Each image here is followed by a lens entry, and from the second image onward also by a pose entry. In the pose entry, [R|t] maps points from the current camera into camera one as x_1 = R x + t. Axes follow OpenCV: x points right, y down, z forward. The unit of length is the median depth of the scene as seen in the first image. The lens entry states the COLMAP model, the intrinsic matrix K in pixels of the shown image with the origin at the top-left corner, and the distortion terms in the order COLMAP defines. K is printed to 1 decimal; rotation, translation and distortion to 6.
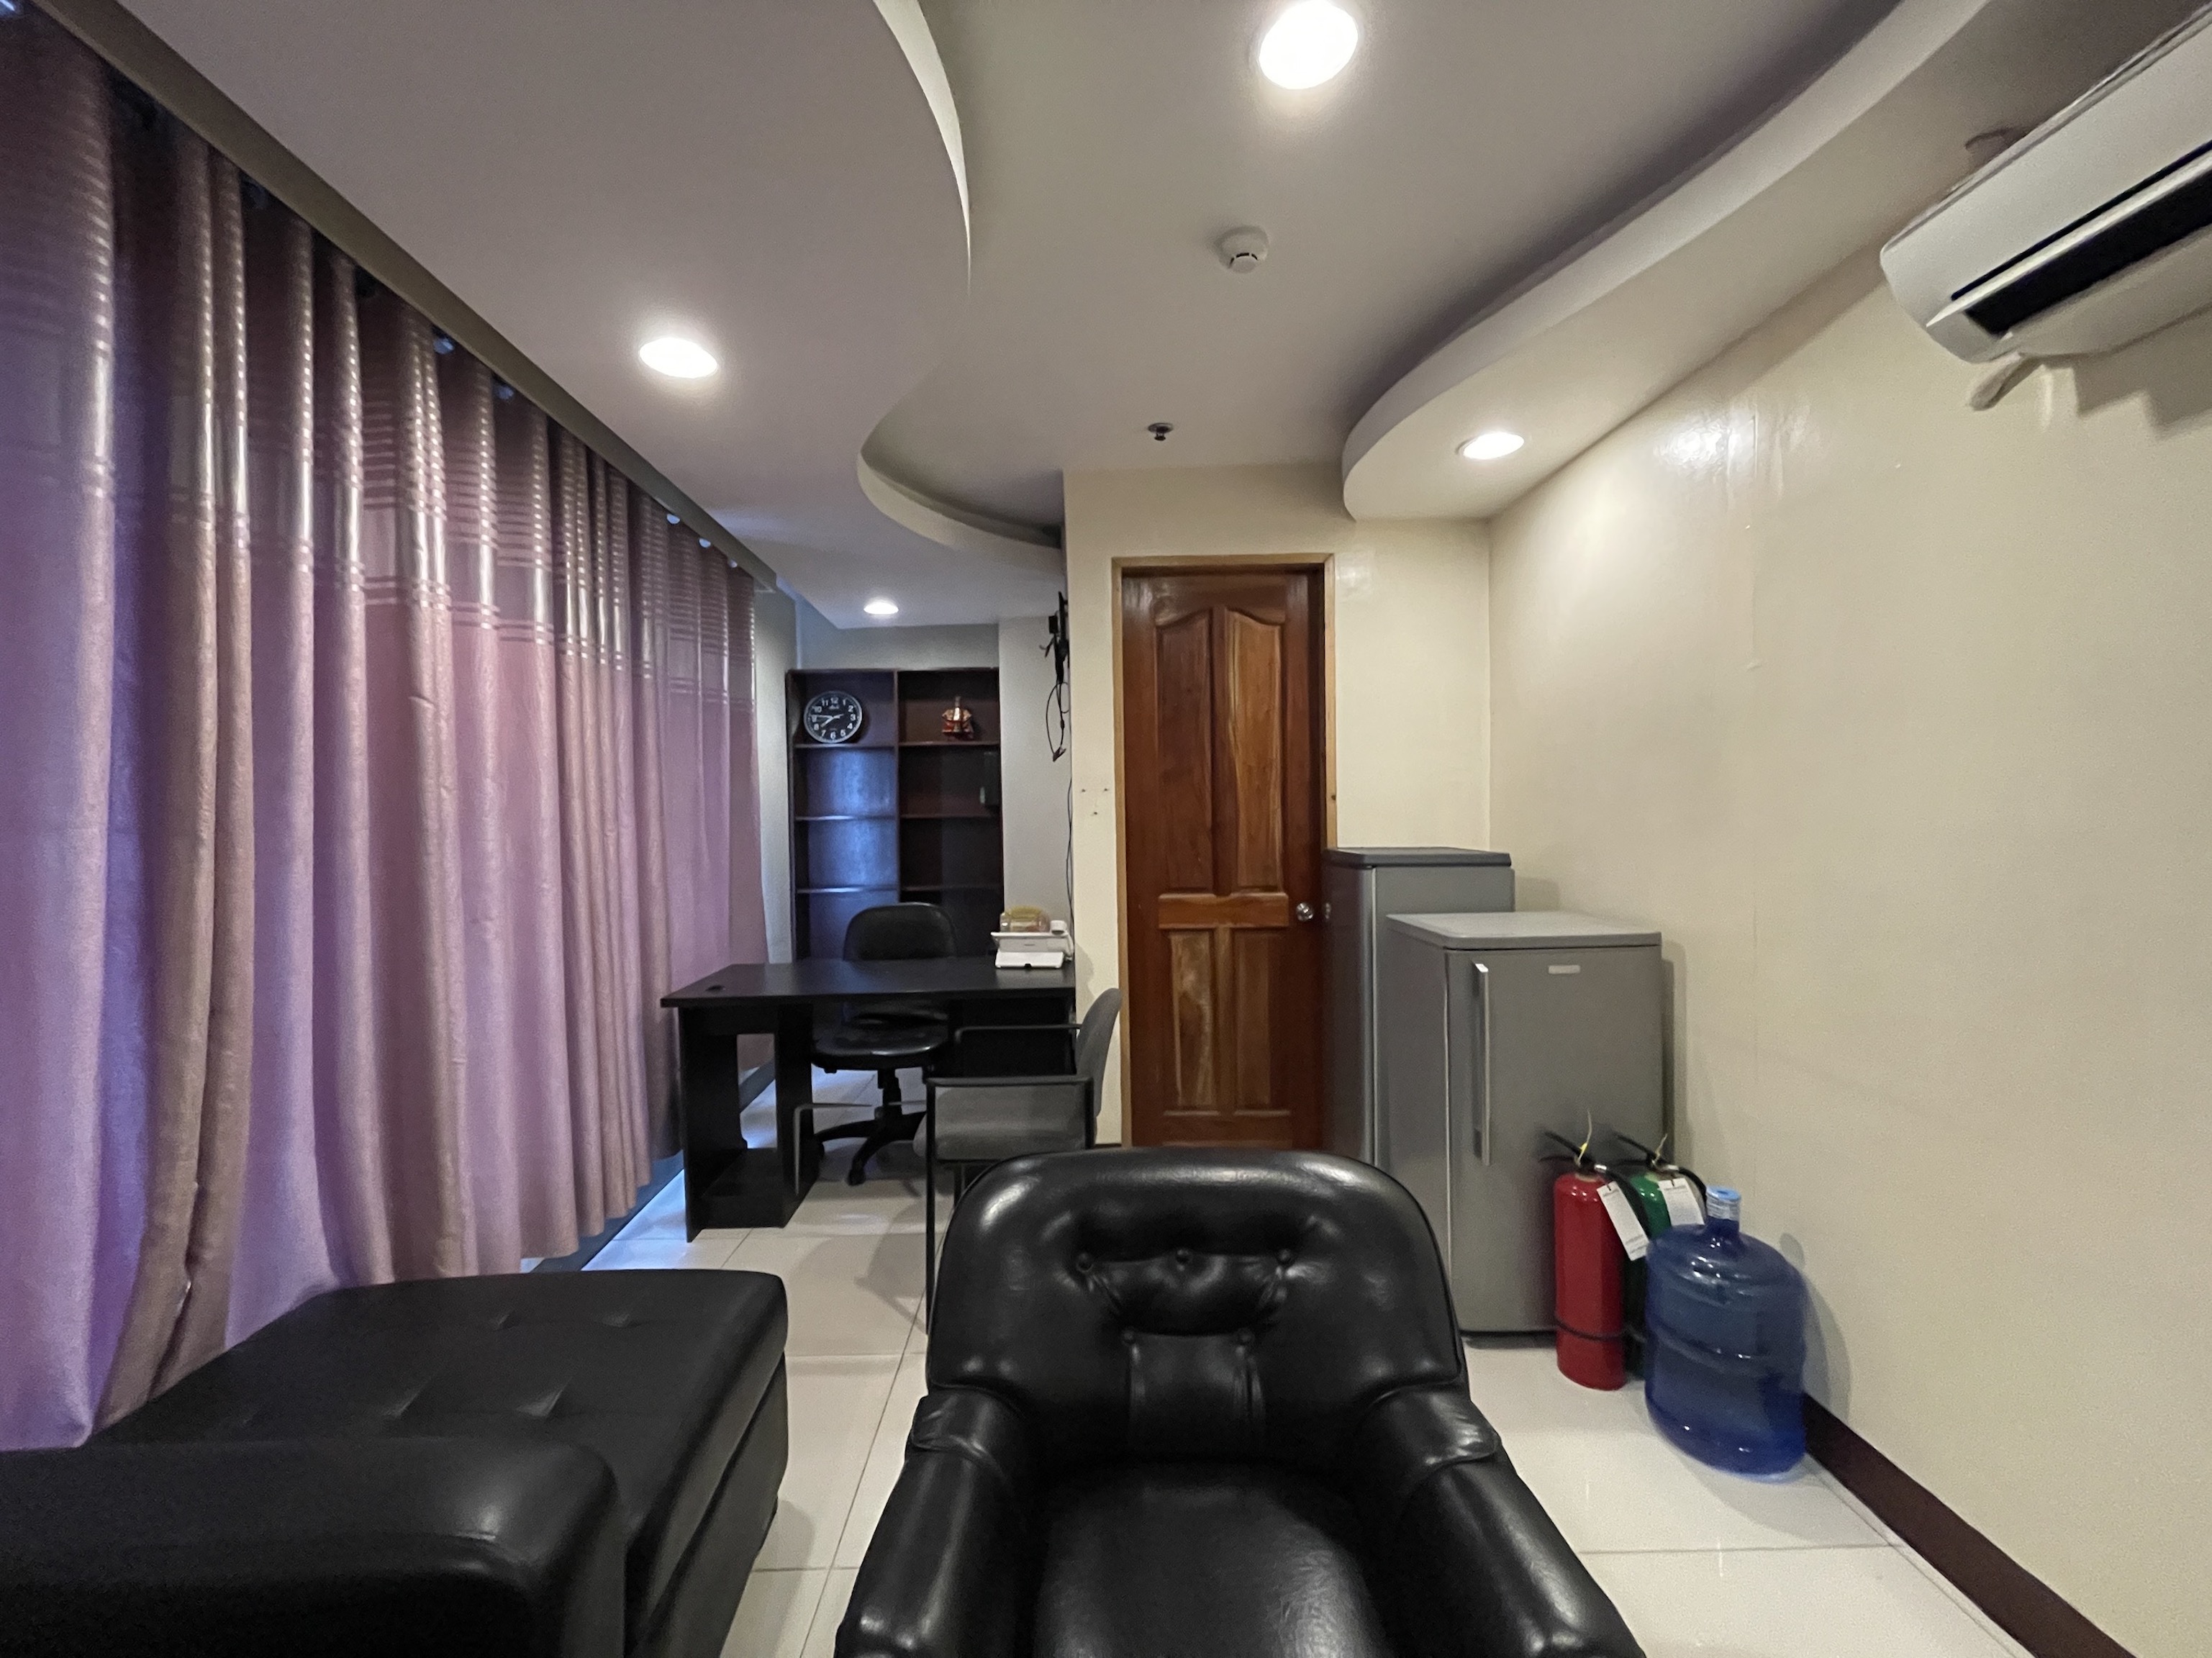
lens RADIAL K [[891.3, 0, 1093.5], [0, 891.3, 830.6], [0, 0, 1]] dist [-0.007426, 0.000532]
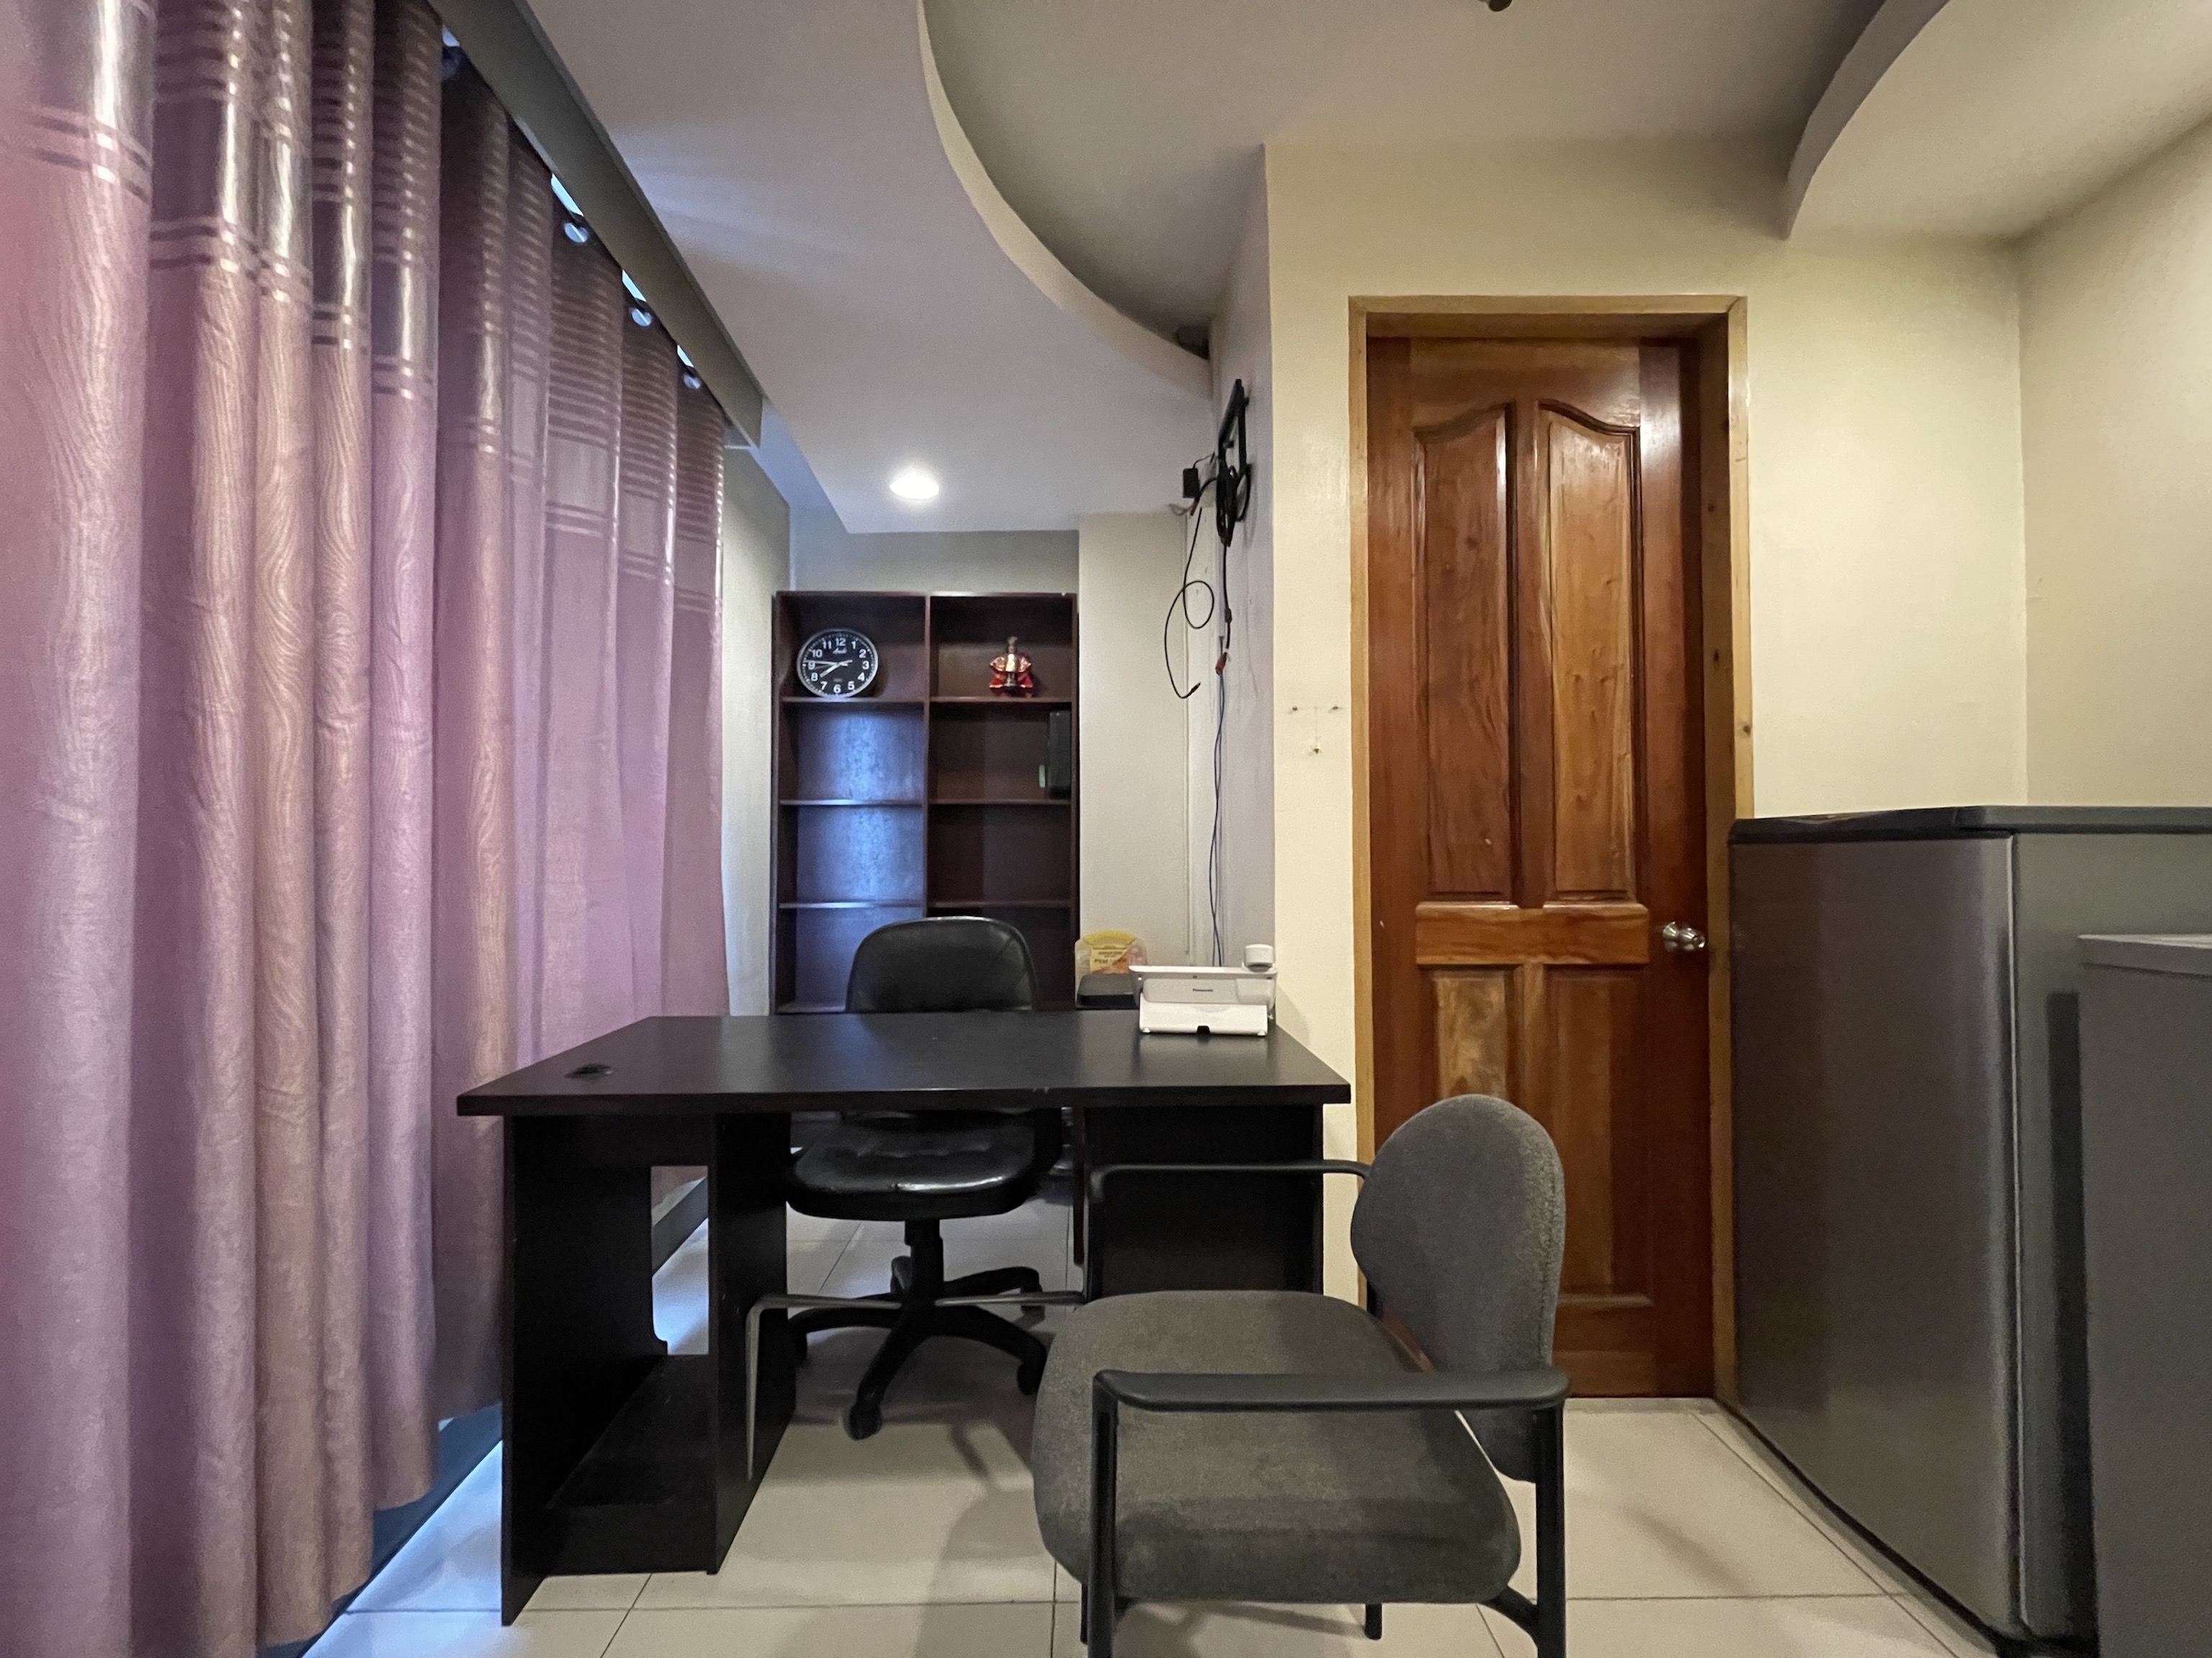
lens RADIAL K [[891.3, 0, 1093.5], [0, 891.3, 830.6], [0, 0, 1]] dist [-0.007426, 0.000532]
pose [[0.999850, 0.016768, 0.004265, -0.123483], [-0.016556, 0.998821, -0.045637, 0.051405], [-0.005025, 0.045560, 0.998949, 0.407177]]
